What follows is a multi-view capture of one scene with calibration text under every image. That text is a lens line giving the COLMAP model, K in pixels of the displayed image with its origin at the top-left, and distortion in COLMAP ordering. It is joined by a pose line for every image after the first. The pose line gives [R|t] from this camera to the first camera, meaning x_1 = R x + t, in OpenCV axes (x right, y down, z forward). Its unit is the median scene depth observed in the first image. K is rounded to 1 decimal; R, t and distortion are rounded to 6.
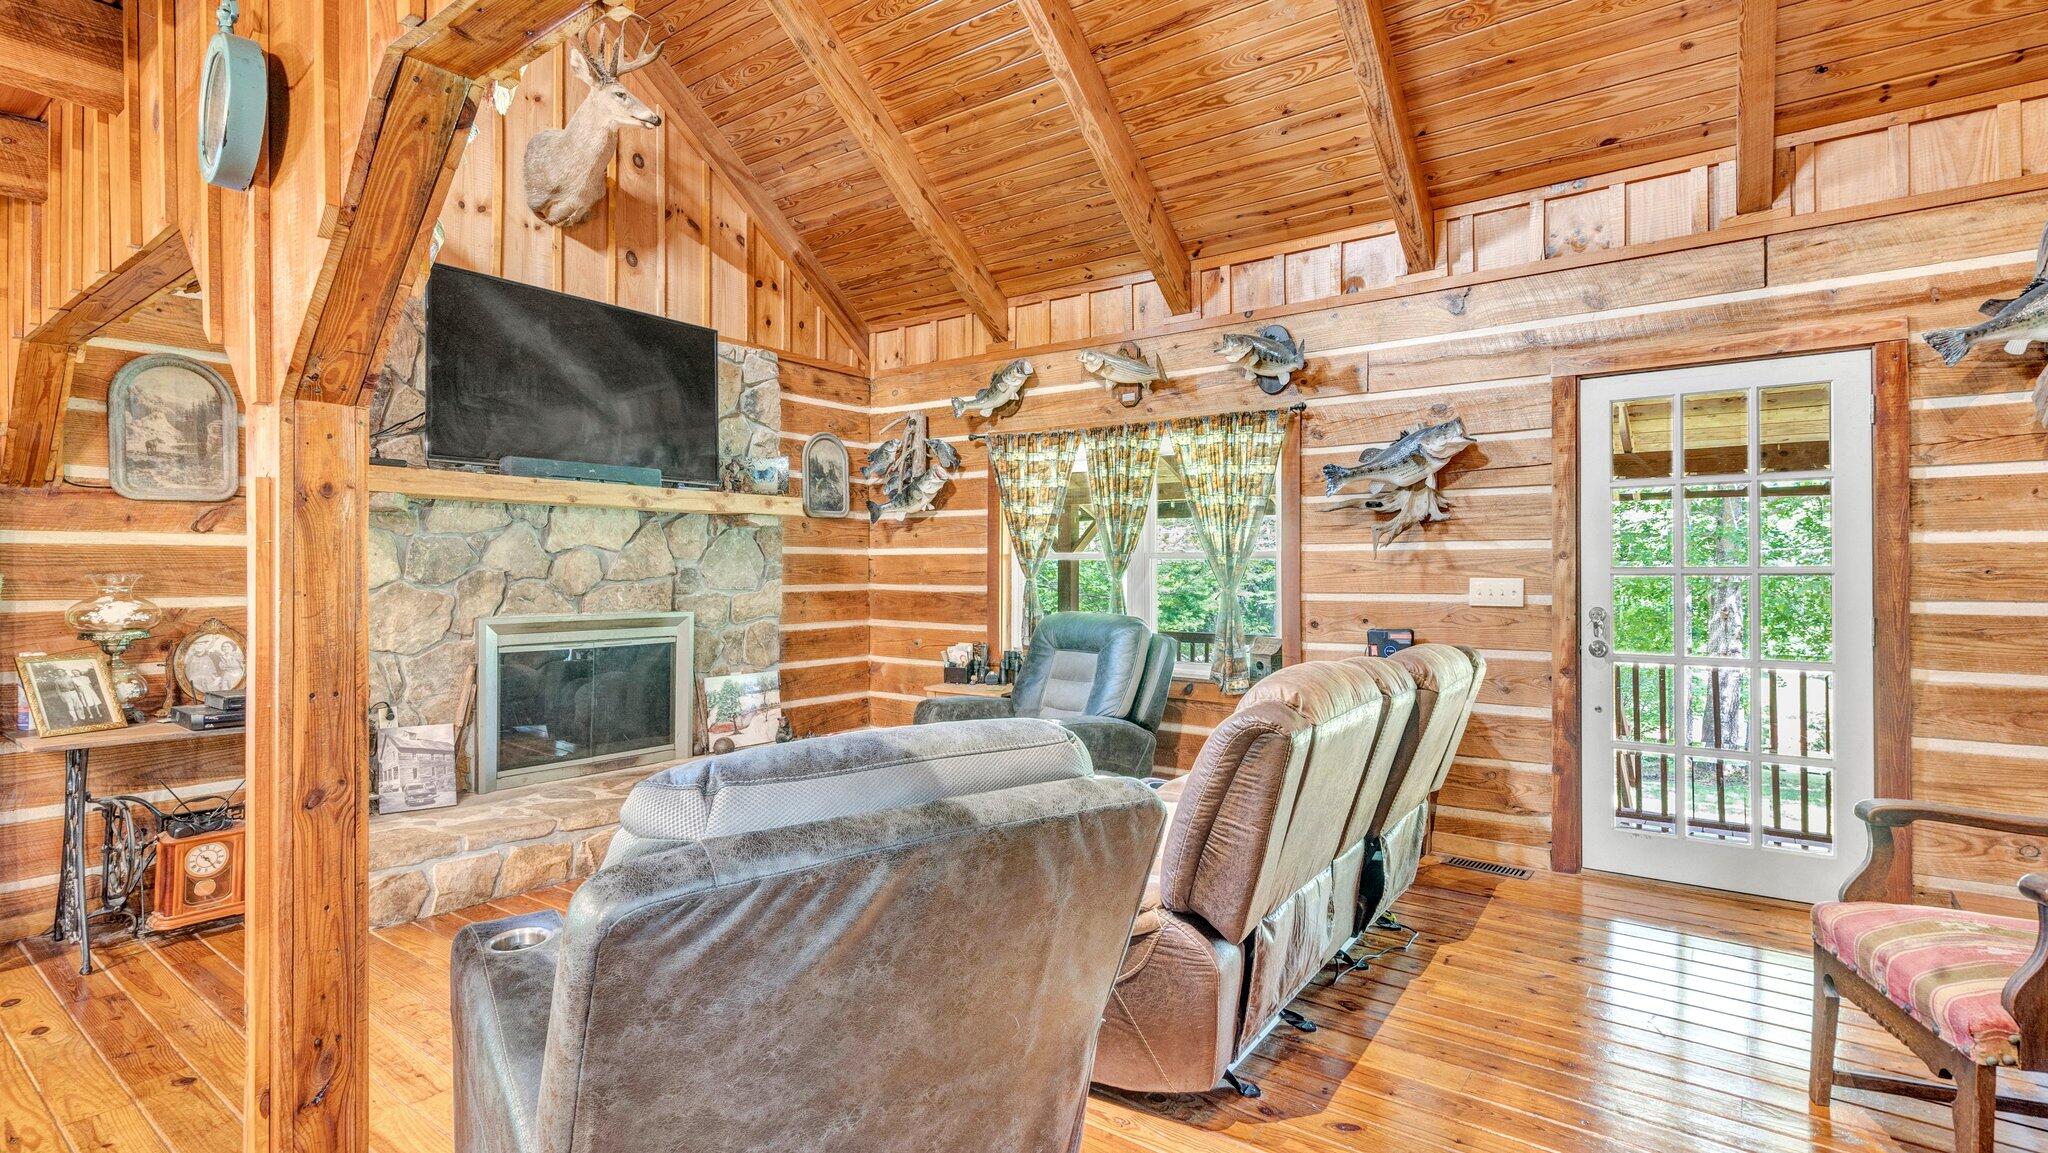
lens RADIAL K [[951.6, 0, 1017.7], [0, 951.6, 574.0], [0, 0, 1]] dist [-0.016059, 0.013953]
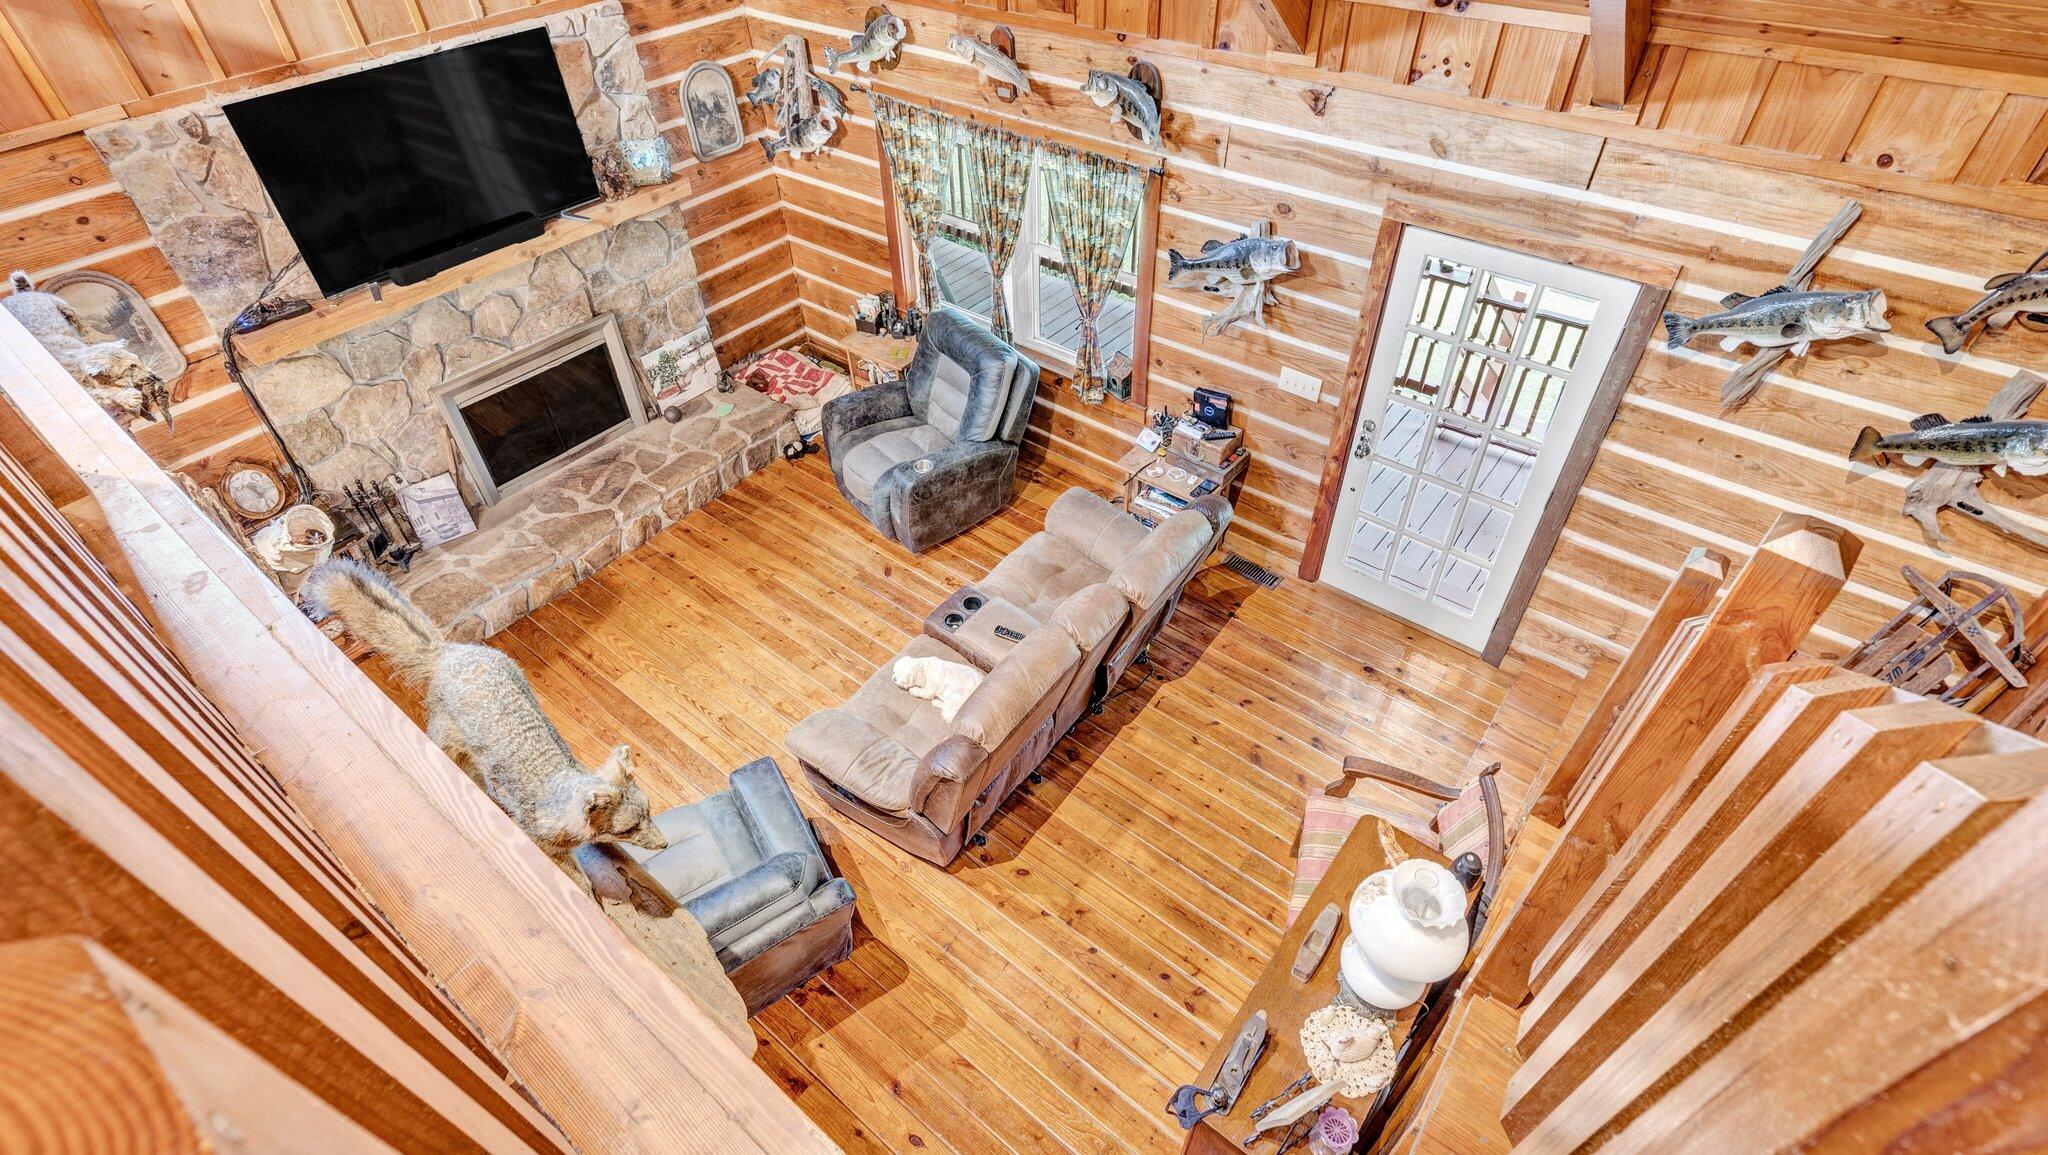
lens RADIAL K [[958.0, 0, 1019.7], [0, 958.0, 552.2], [0, 0, 1]] dist [-0.004477, 0.000378]
pose [[0.999306, 0.003911, -0.037036, 0.178135], [0.021803, 0.744778, 0.666956, -0.501956], [0.030192, -0.667301, 0.744176, 0.004540]]
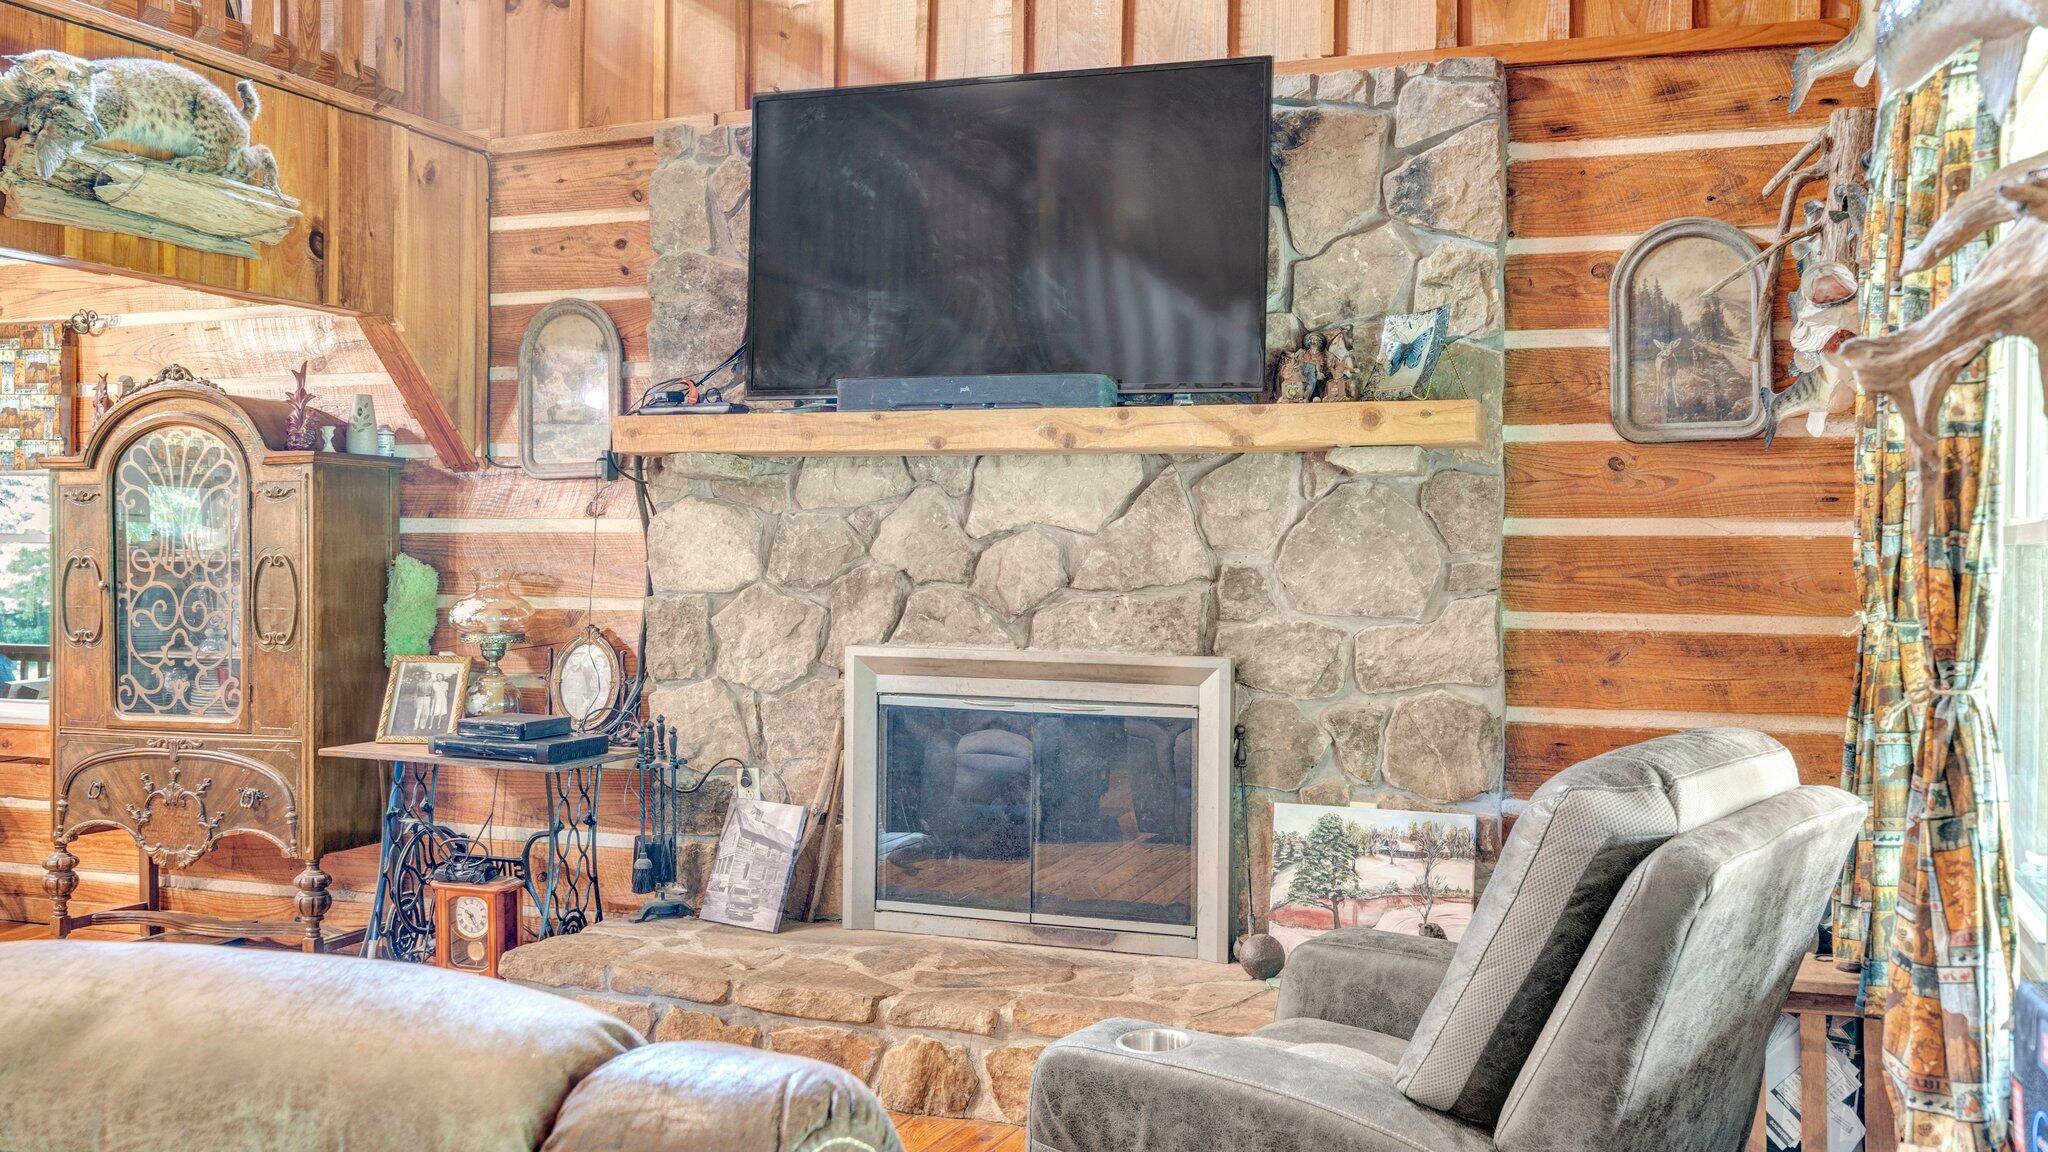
lens RADIAL K [[1858.1, 0, 1015.2], [0, 1858.1, 570.4], [0, 0, 1]] dist [0.000642, 0.005494]
pose [[0.291061, 0.009184, -0.956660, 0.540476], [-0.014277, 0.999884, 0.005255, -0.008550], [0.956598, 0.012129, 0.291159, 0.648022]]
